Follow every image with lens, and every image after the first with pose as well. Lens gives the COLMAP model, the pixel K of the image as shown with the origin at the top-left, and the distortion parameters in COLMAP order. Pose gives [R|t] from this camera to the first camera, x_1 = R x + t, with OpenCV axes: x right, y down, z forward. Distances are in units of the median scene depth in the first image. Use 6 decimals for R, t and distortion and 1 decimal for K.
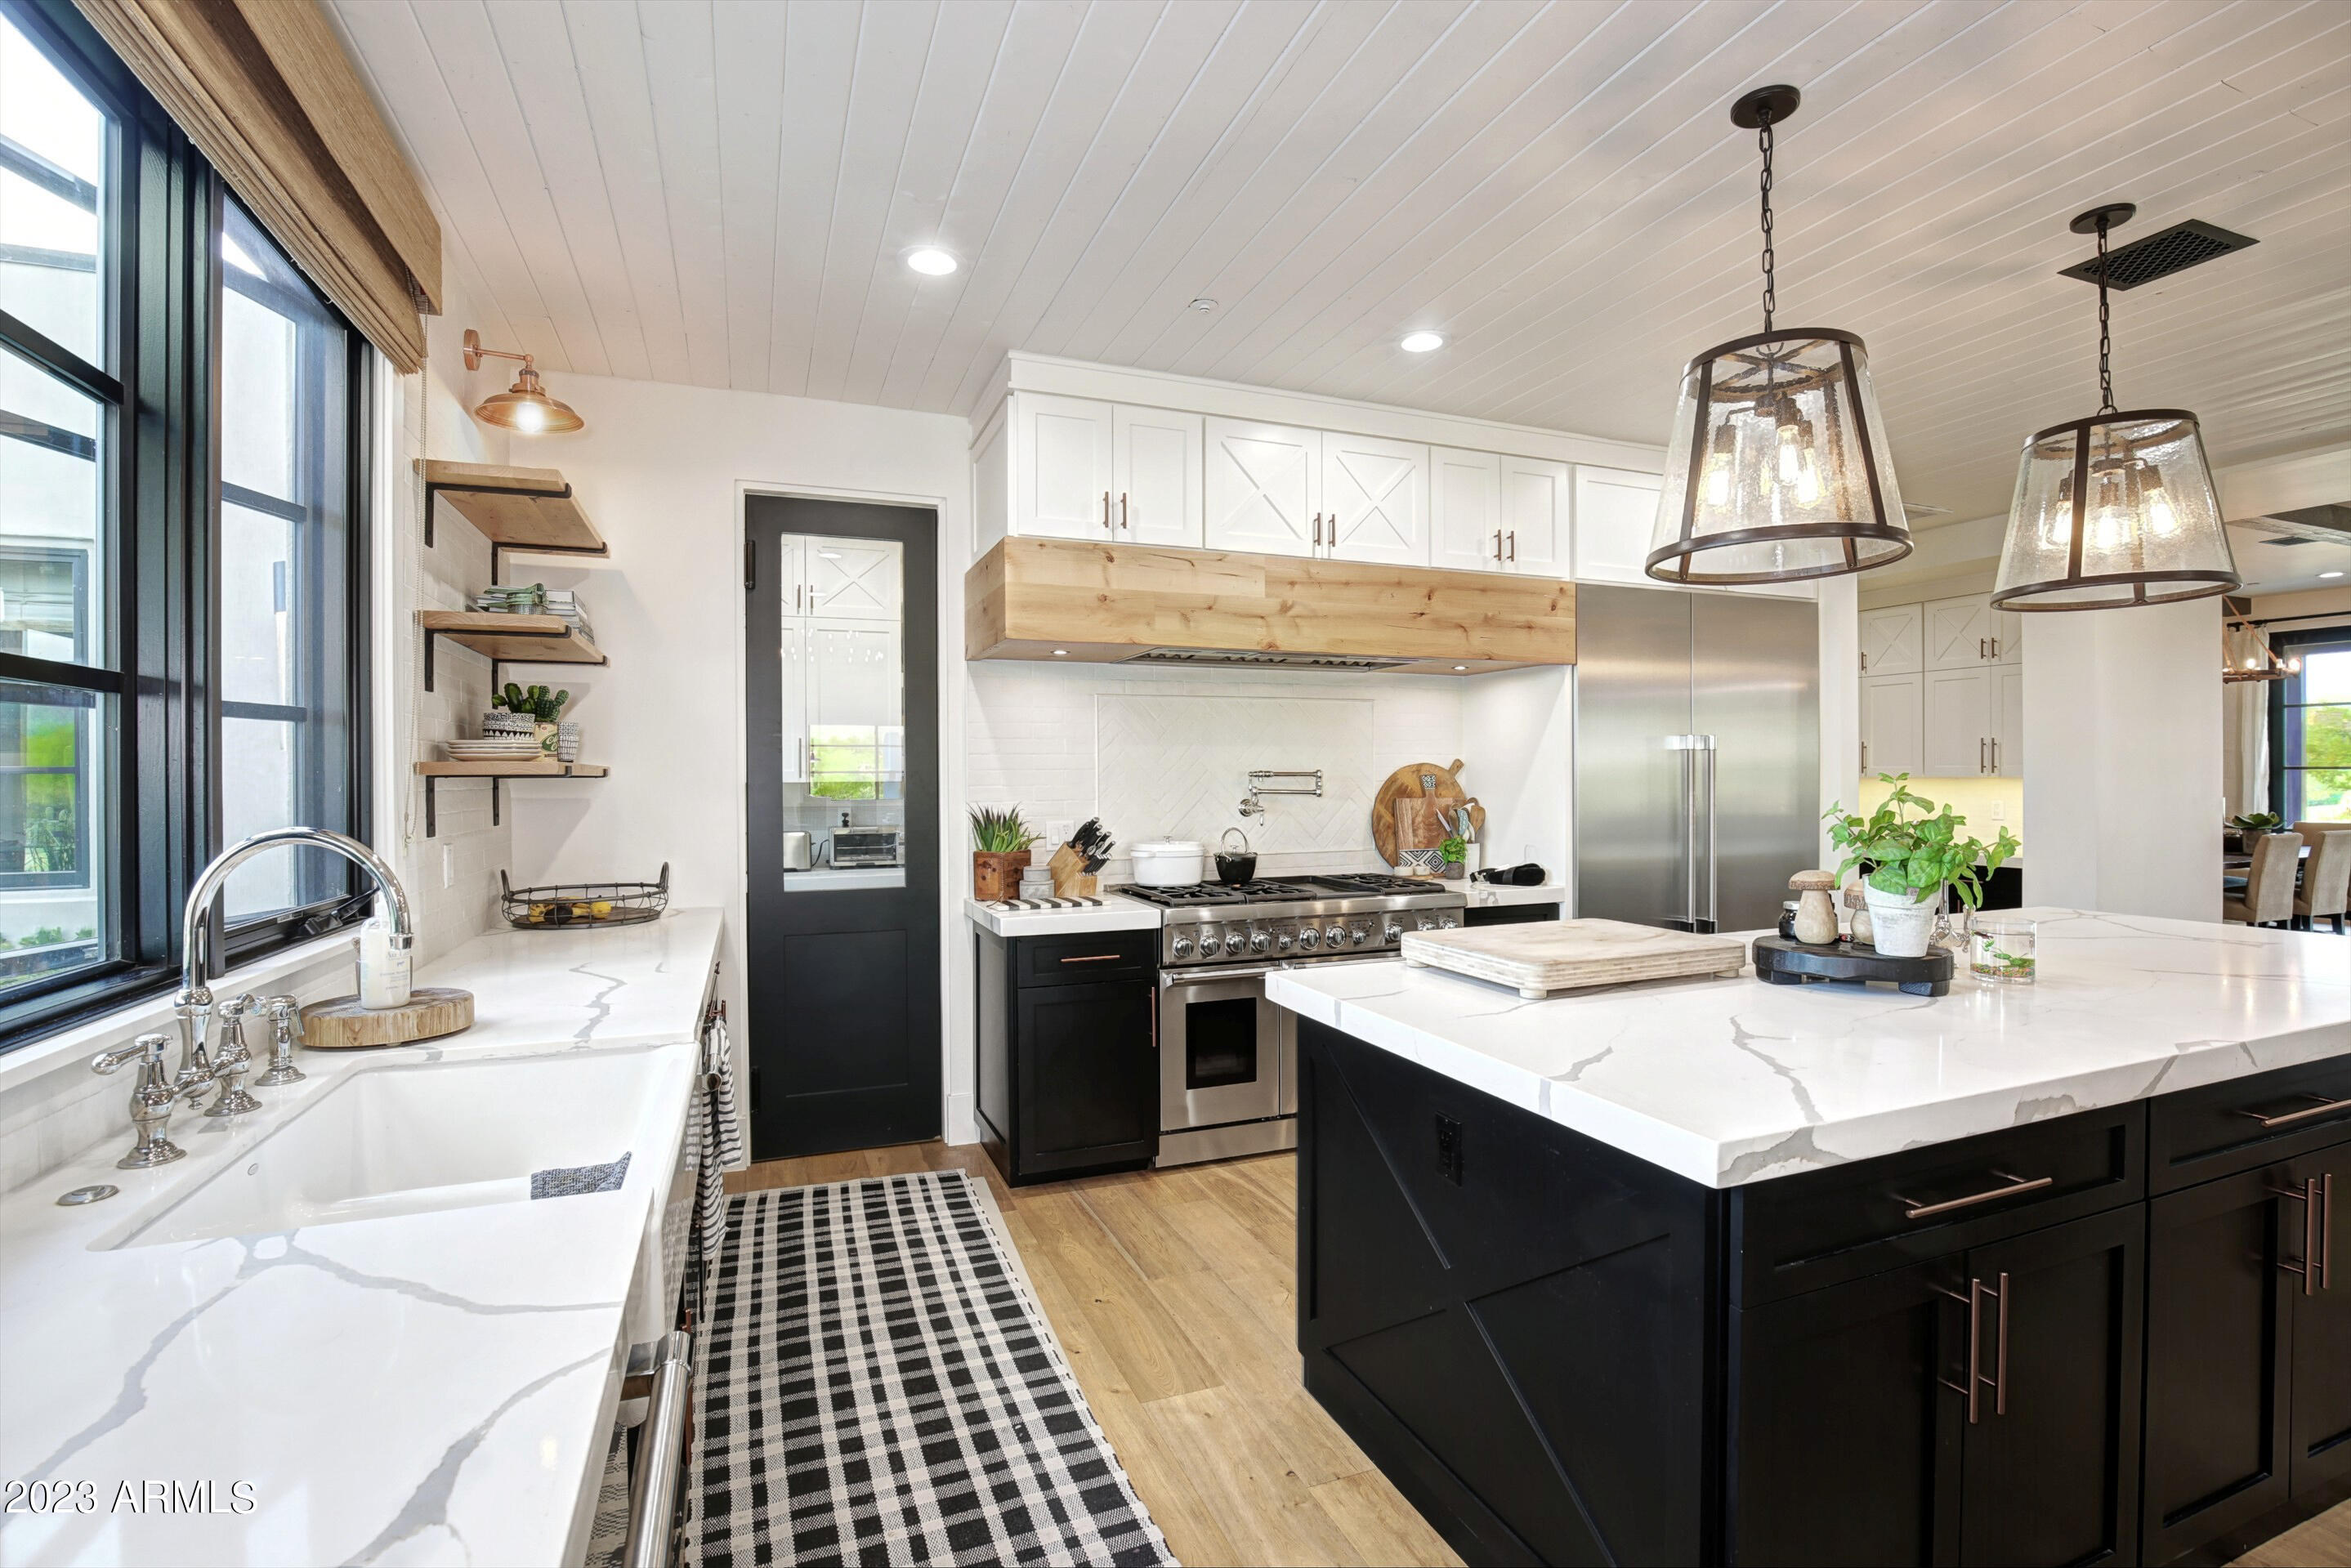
lens RADIAL K [[1045.7, 0, 1151.1], [0, 1045.7, 776.5], [0, 0, 1]] dist [-0.025349, 0.005388]
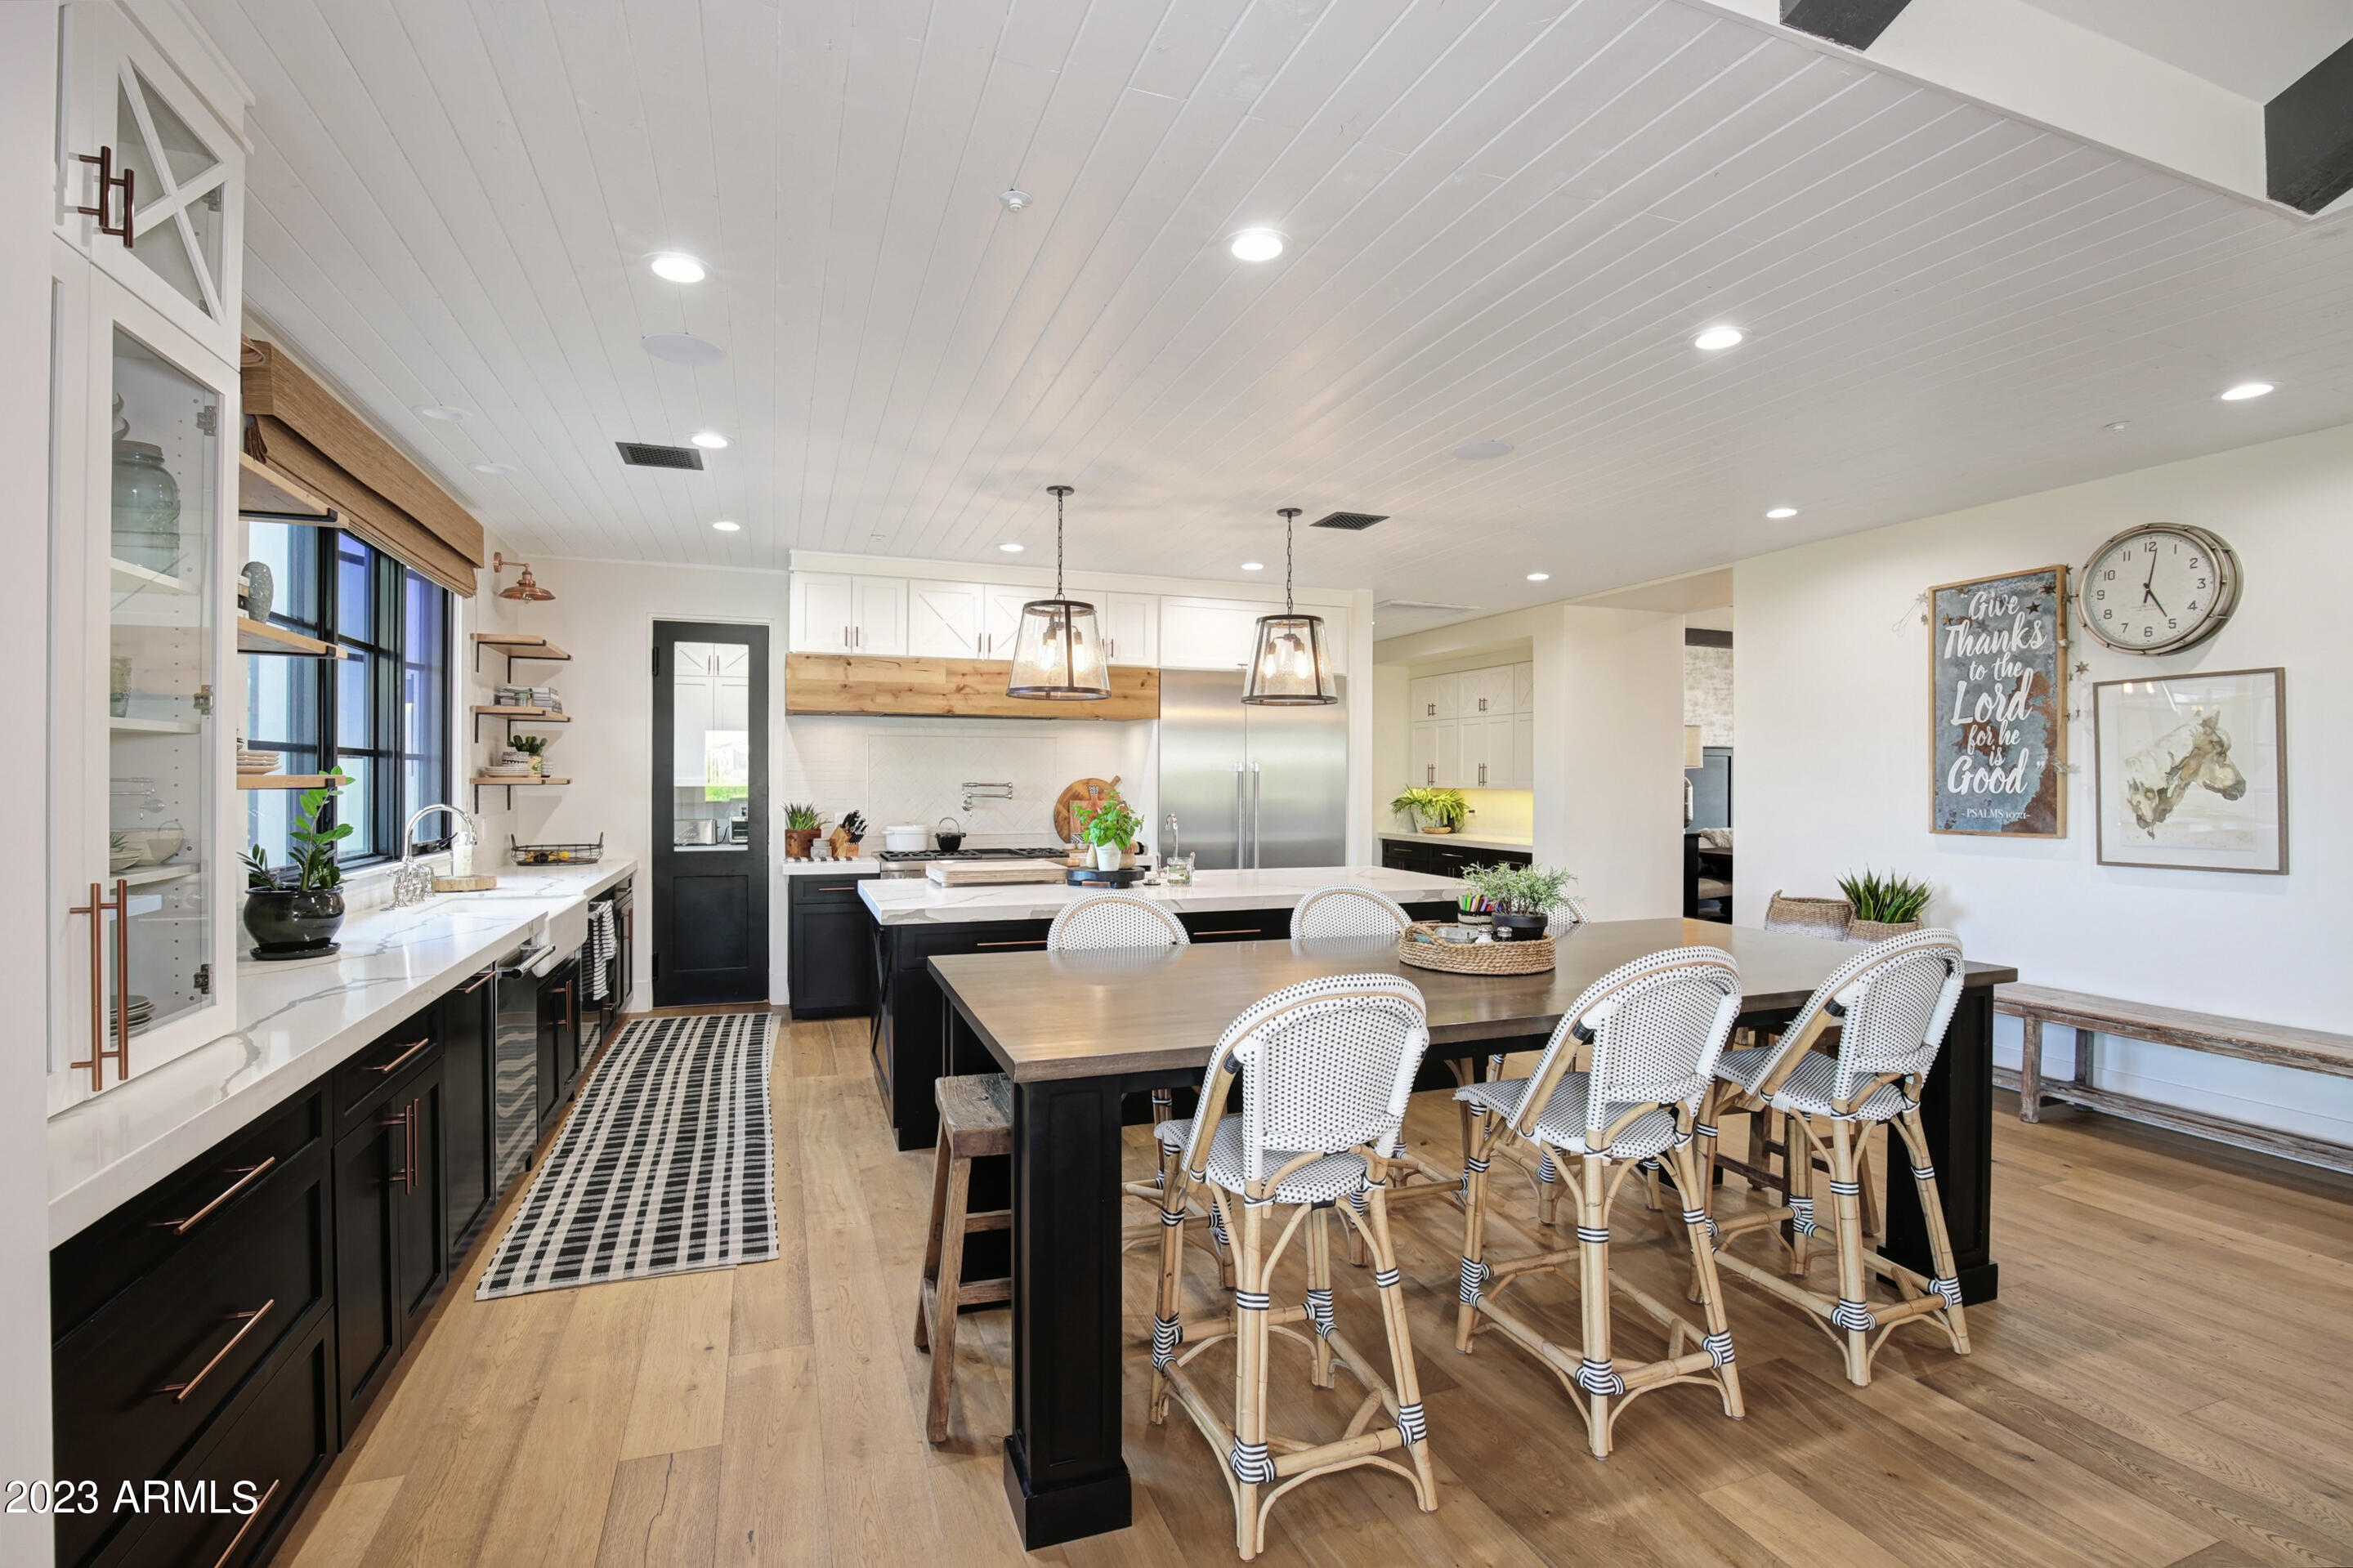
lens RADIAL K [[1093.6, 0, 1159.2], [0, 1093.6, 779.8], [0, 0, 1]] dist [-0.020959, 0.000136]
pose [[0.999938, 0.004287, -0.010261, 0.456628], [-0.004384, 0.999946, -0.009417, 0.004933], [0.010220, 0.009461, 0.999903, -0.768745]]
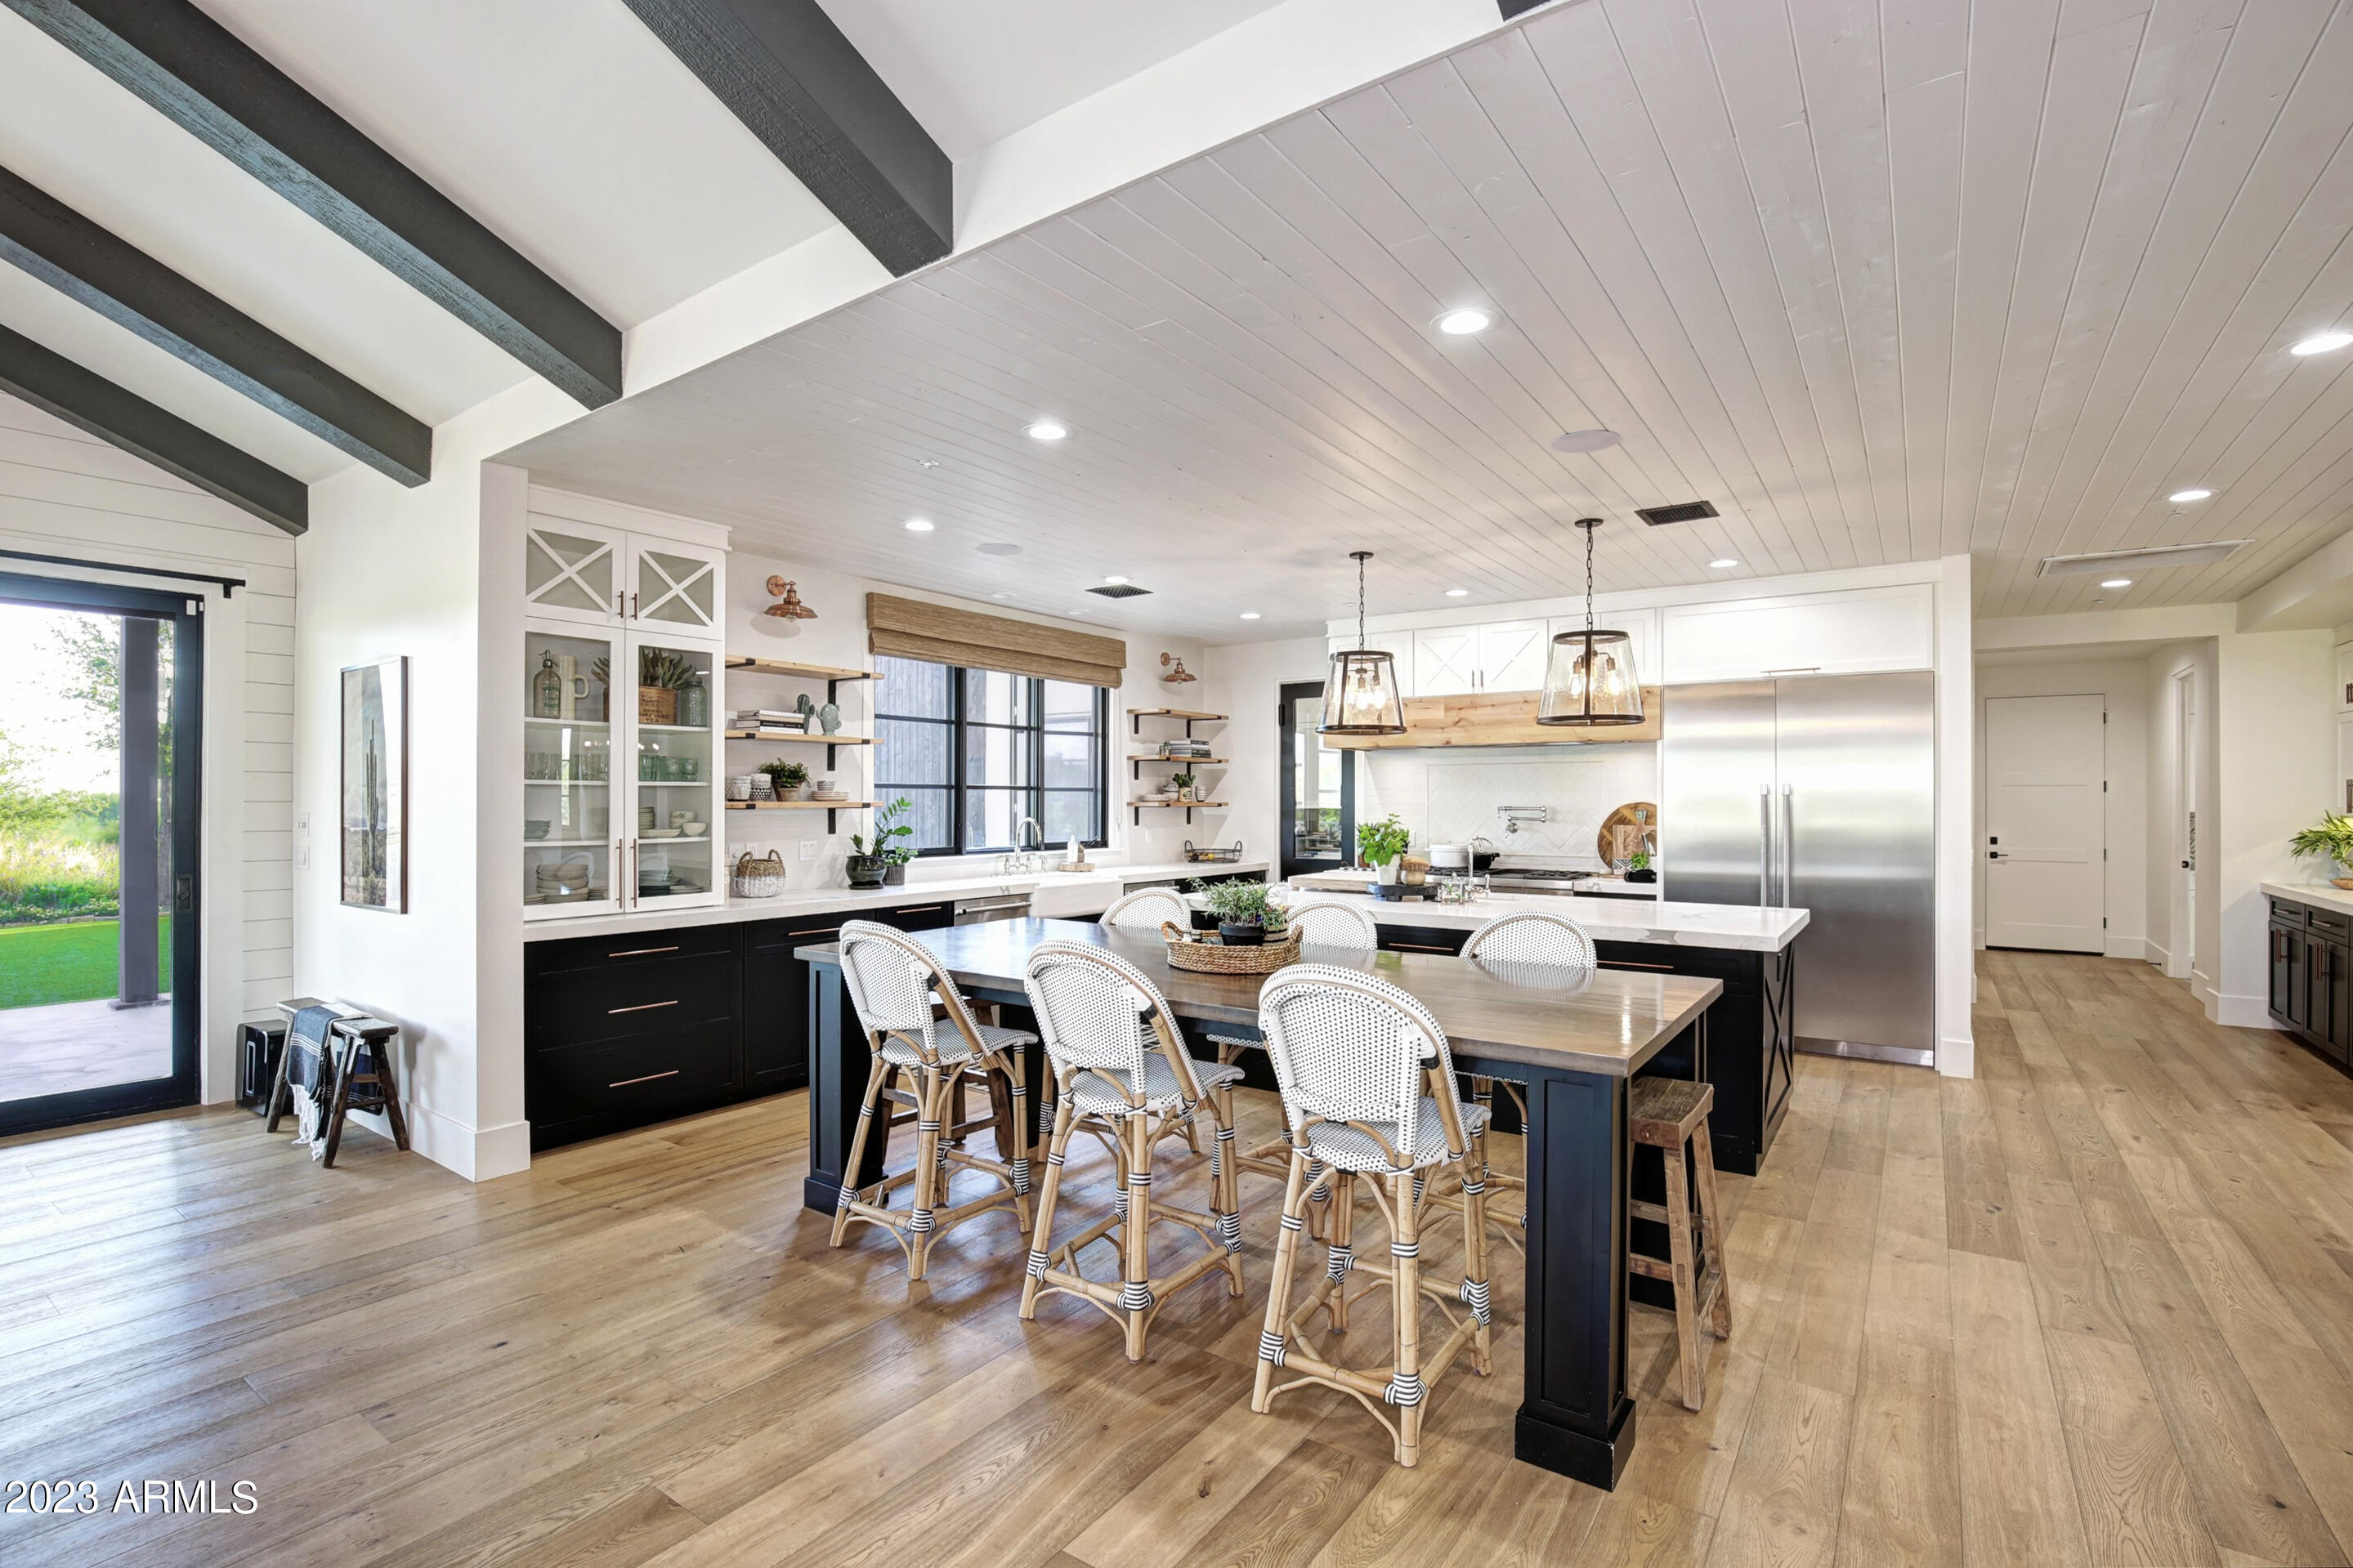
lens RADIAL K [[1071.1, 0, 1165.0], [0, 1071.1, 791.7], [0, 0, 1]] dist [-0.026227, 0.000208]
pose [[0.553723, -0.004281, -0.832690, 1.402264], [-0.009153, 0.999895, -0.011228, -0.005130], [0.832651, 0.013839, 0.553625, -0.512514]]
